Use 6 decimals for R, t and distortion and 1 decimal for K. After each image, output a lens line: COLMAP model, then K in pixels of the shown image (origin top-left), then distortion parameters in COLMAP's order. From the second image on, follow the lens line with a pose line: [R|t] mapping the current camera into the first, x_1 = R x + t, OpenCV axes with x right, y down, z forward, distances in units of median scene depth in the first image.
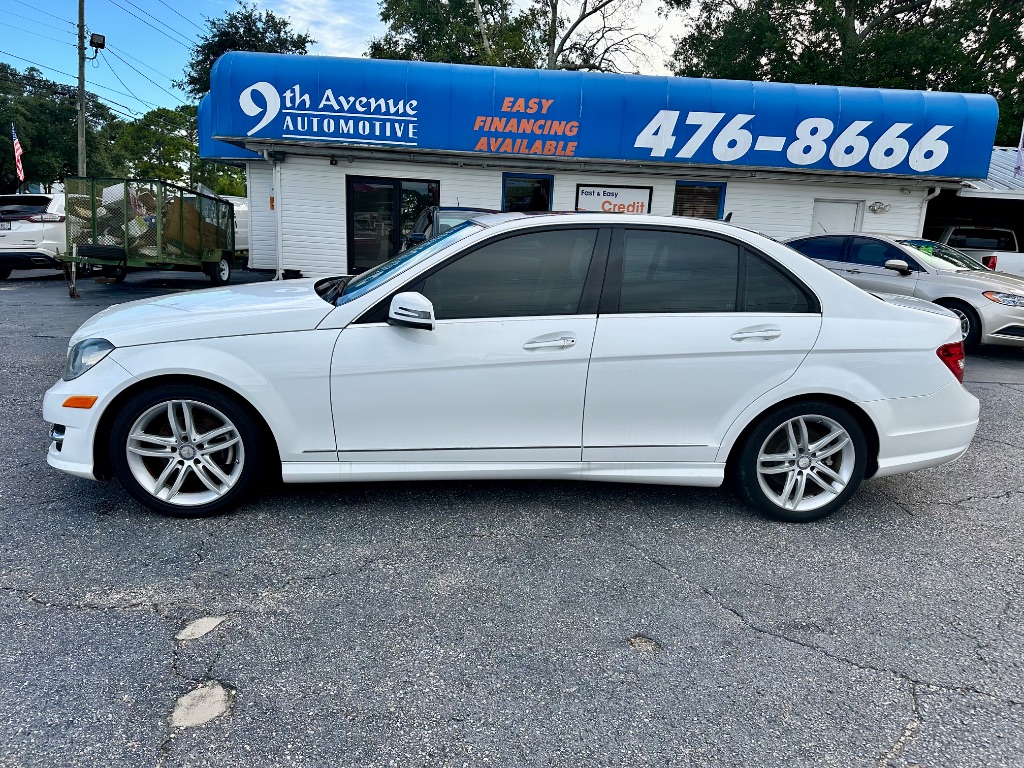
lens RADIAL K [[747.8, 0, 517.4], [0, 747.8, 385.3], [0, 0, 1]] dist [0.003358, -0.009844]
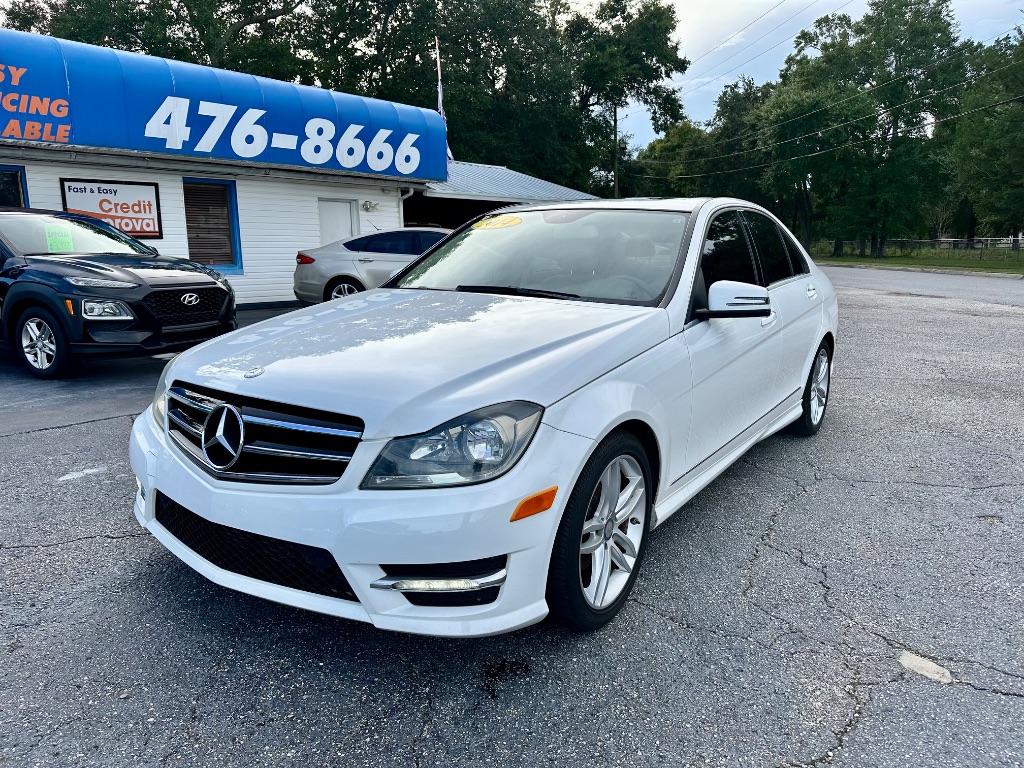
lens RADIAL K [[747.8, 0, 512.0], [0, 747.8, 383.3], [0, 0, 1]] dist [0.003358, -0.009844]
pose [[0.679486, -0.172705, 0.713072, -0.214333], [0.177474, 0.981728, 0.068658, -0.024848], [-0.711900, 0.079900, 0.697721, 0.124940]]
